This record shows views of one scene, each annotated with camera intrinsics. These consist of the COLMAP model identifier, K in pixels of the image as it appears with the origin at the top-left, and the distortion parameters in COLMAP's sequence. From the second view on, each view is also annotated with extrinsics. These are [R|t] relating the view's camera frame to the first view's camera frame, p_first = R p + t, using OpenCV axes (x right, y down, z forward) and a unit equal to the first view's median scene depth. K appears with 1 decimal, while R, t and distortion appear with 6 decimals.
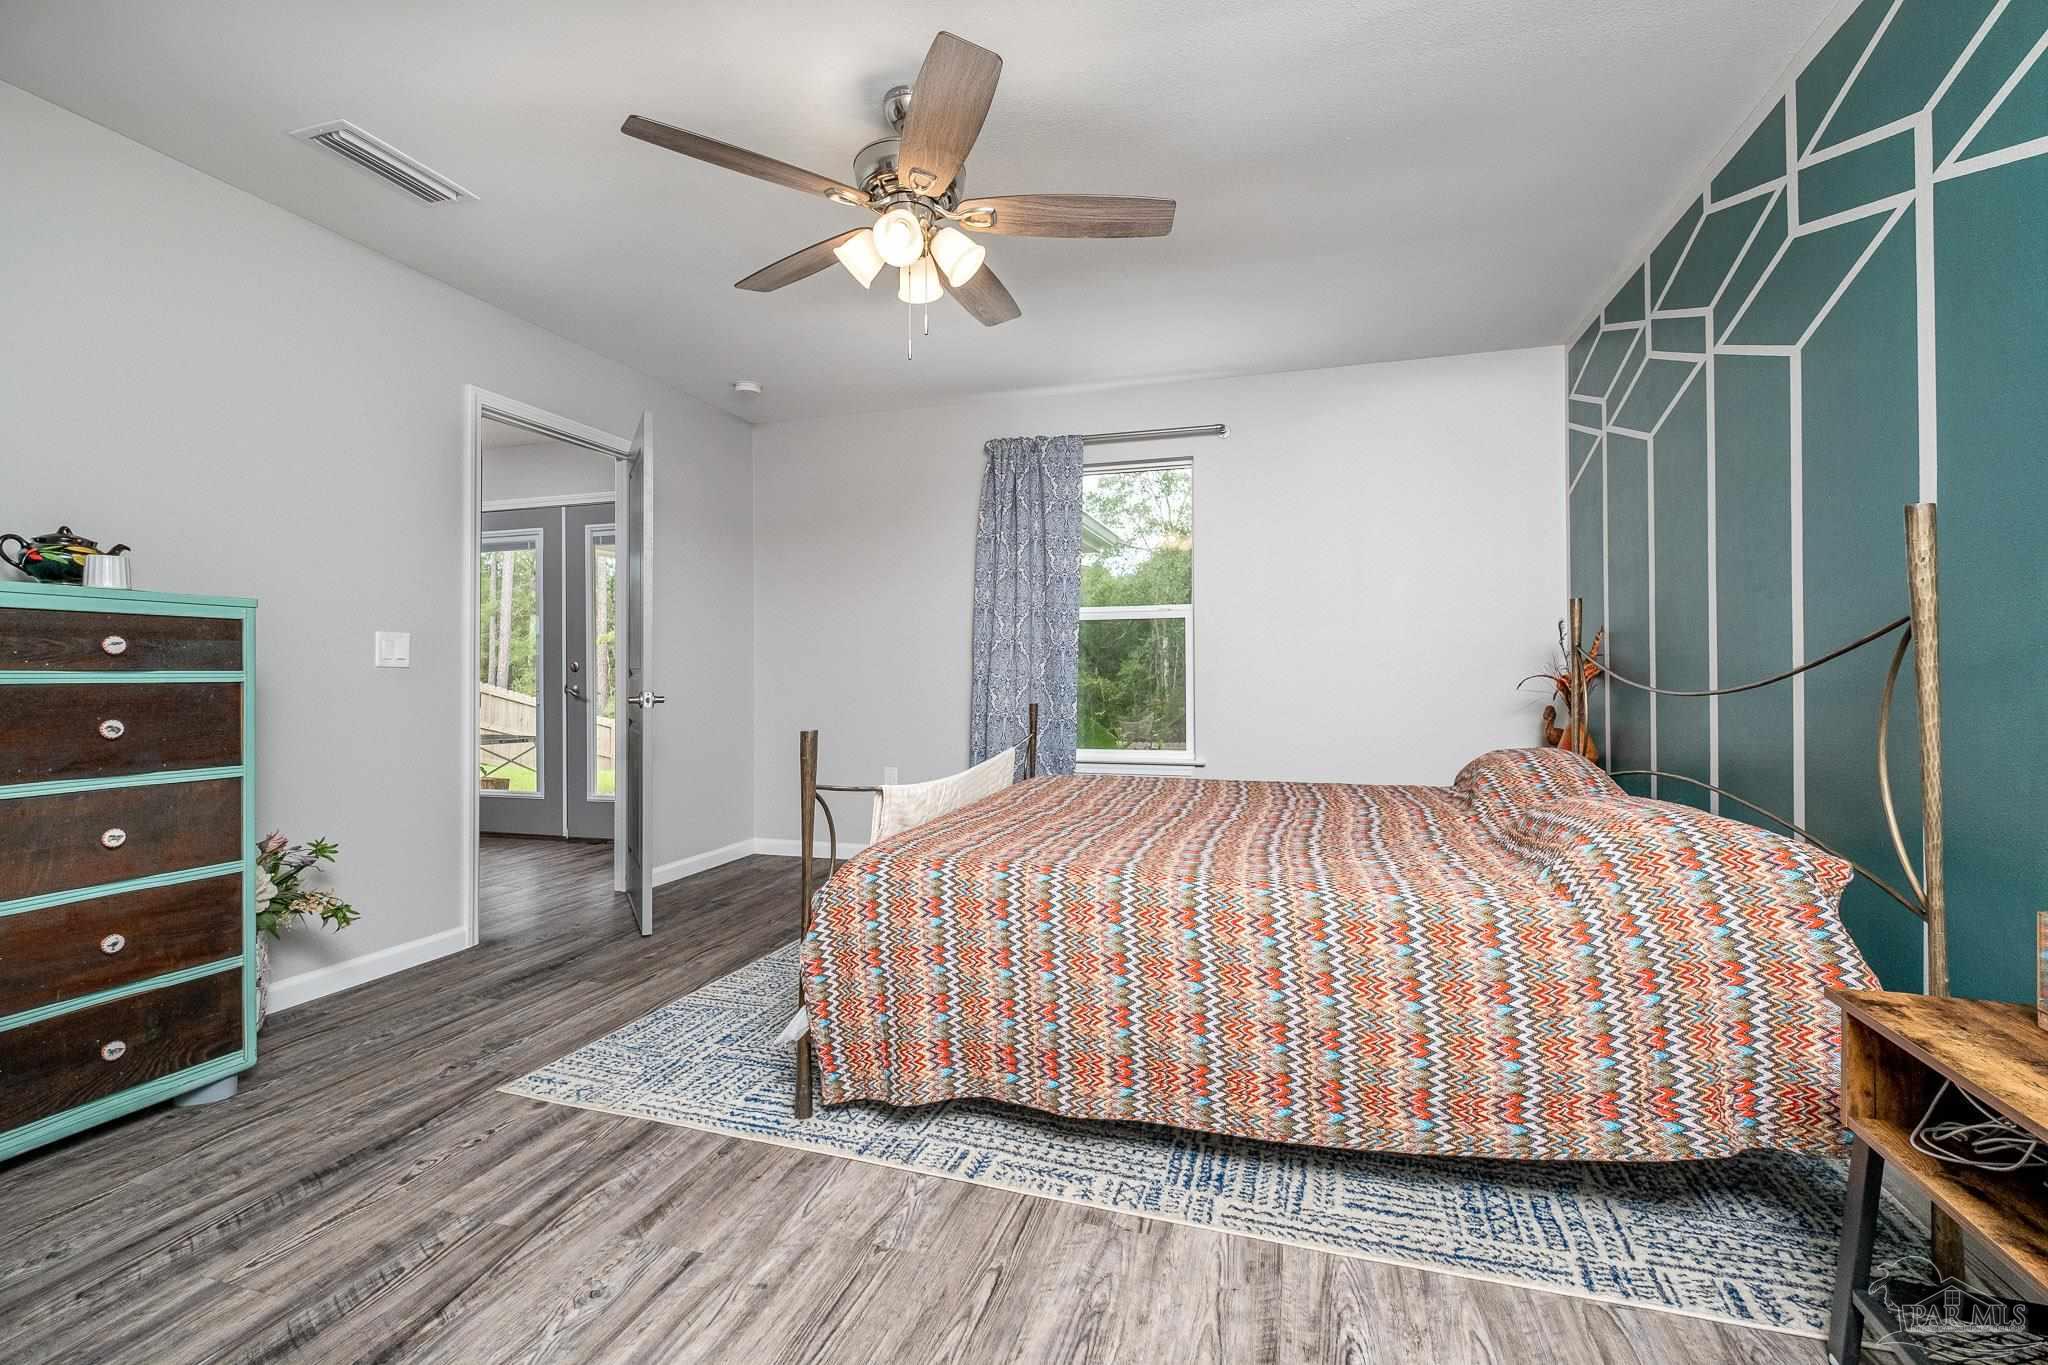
lens RADIAL K [[883.7, 0, 1025.6], [0, 883.7, 669.7], [0, 0, 1]] dist [0.000067, -0.000847]
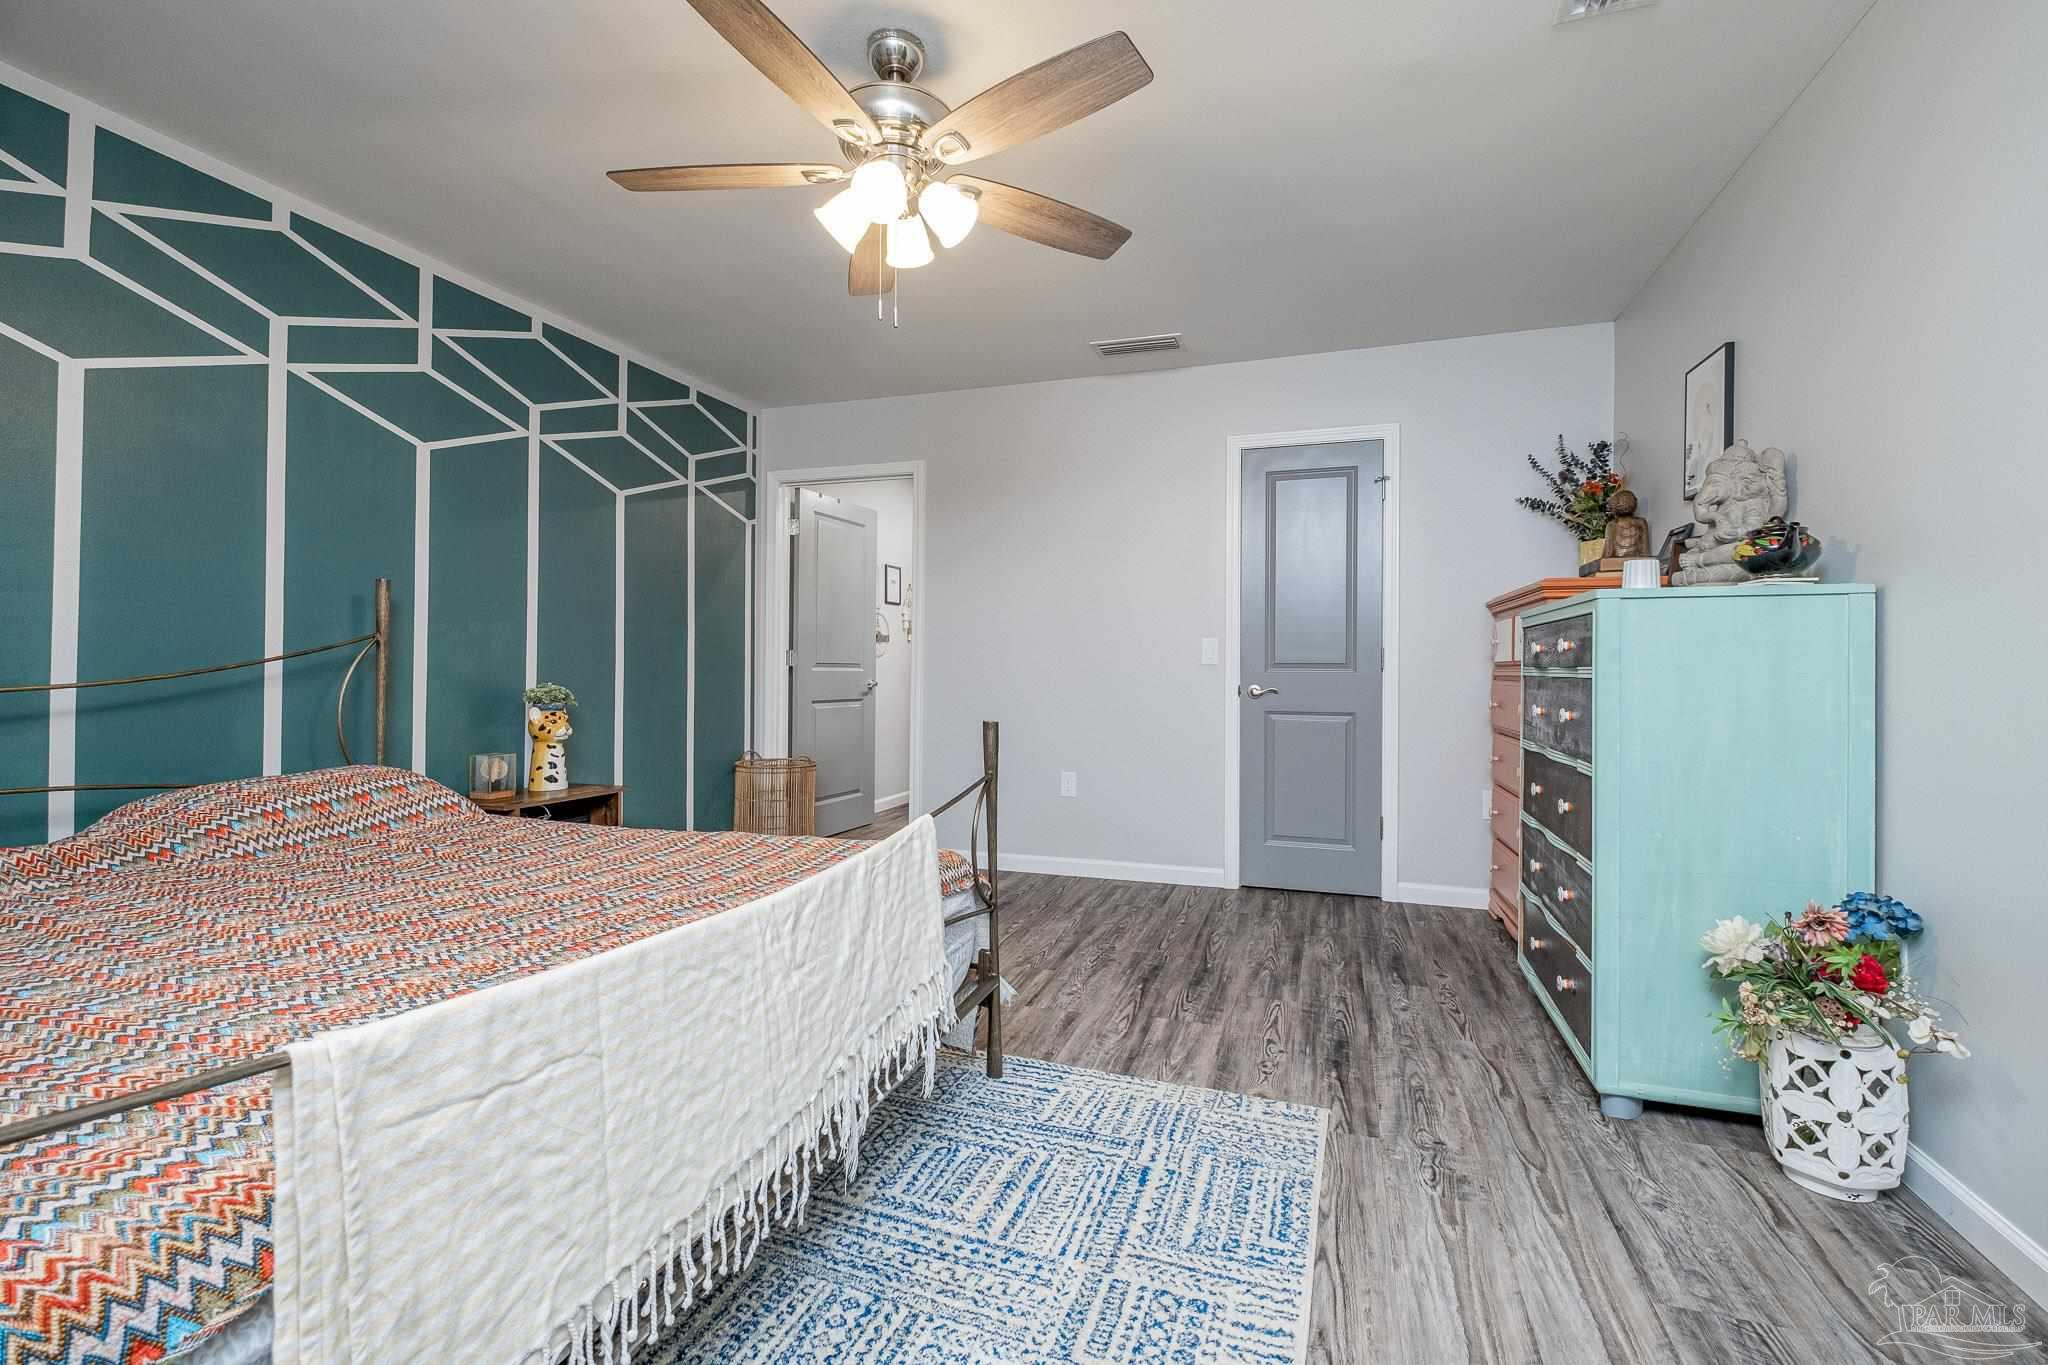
lens RADIAL K [[883.7, 0, 1020.8], [0, 883.7, 671.6], [0, 0, 1]] dist [0.000067, -0.000847]
pose [[-0.999144, -0.001896, 0.041320, -0.382142], [-0.001907, 0.999998, -0.000220, 0.009714], [-0.041320, -0.000299, -0.999146, 2.436196]]
